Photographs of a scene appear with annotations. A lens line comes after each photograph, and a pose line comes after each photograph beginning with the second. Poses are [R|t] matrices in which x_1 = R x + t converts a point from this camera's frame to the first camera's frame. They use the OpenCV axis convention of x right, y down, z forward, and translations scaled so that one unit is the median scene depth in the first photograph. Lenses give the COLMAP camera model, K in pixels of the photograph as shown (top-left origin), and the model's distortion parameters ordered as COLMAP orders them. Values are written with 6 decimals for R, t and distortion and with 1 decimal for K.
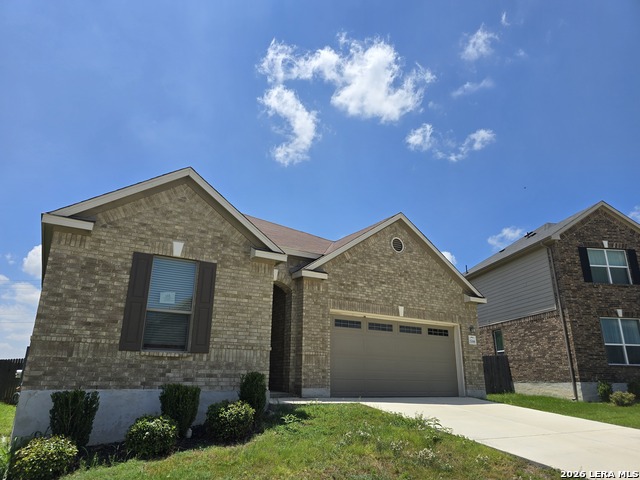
lens RADIAL K [[434.5, 0, 321.9], [0, 434.5, 234.2], [0, 0, 1]] dist [0.060530, -0.026827]
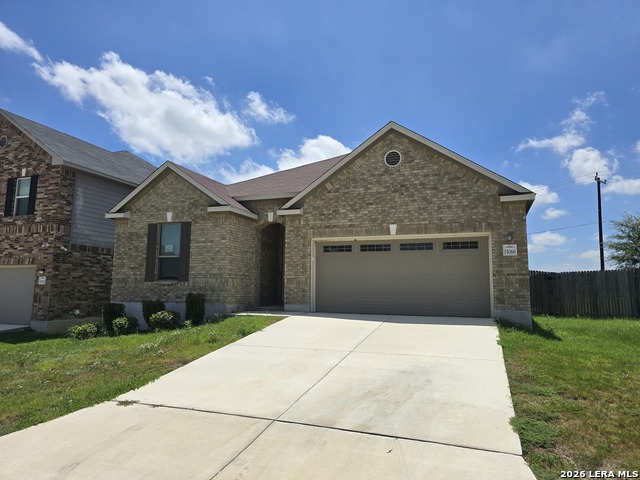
lens RADIAL K [[434.5, 0, 322.9], [0, 434.5, 242.4], [0, 0, 1]] dist [0.060530, -0.026827]
pose [[0.614864, -0.101114, -0.782124, 0.938337], [0.245552, 0.966994, 0.068027, 0.115816], [0.749431, -0.233880, 0.619398, 0.333225]]
